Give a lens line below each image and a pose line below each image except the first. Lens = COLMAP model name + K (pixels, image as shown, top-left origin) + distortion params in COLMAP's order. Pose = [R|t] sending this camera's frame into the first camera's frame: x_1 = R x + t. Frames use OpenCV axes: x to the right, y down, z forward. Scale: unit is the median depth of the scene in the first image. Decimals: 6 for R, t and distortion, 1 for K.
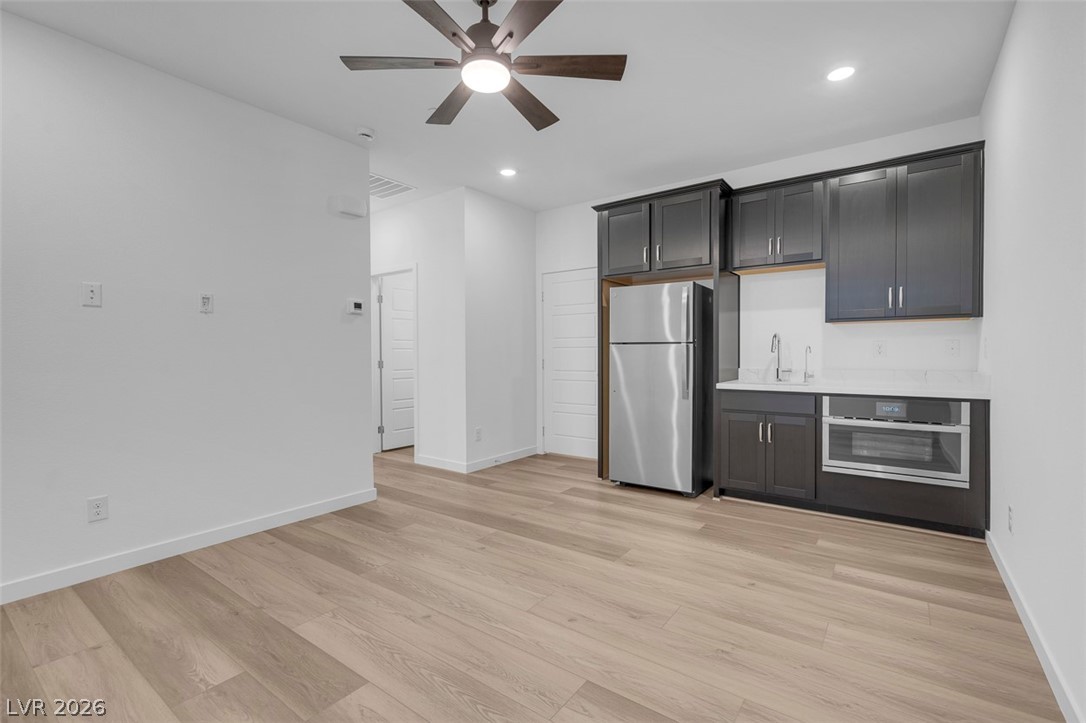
lens RADIAL K [[487.3, 0, 534.6], [0, 487.3, 357.4], [0, 0, 1]] dist [0.000434, 0.000428]
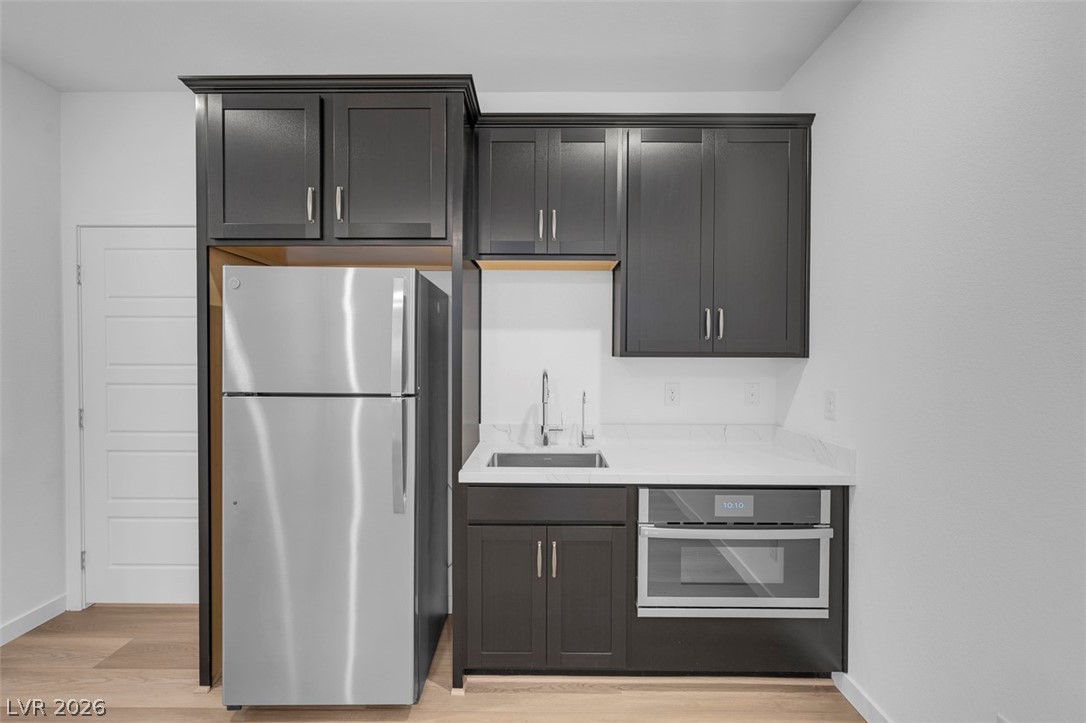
lens RADIAL K [[487.3, 0, 544.7], [0, 487.3, 359.5], [0, 0, 1]] dist [0.000434, 0.000428]
pose [[0.795414, -0.002101, 0.606063, 0.150390], [0.000084, 0.999994, 0.003355, -0.076167], [-0.606066, -0.002618, 0.795410, 0.605555]]
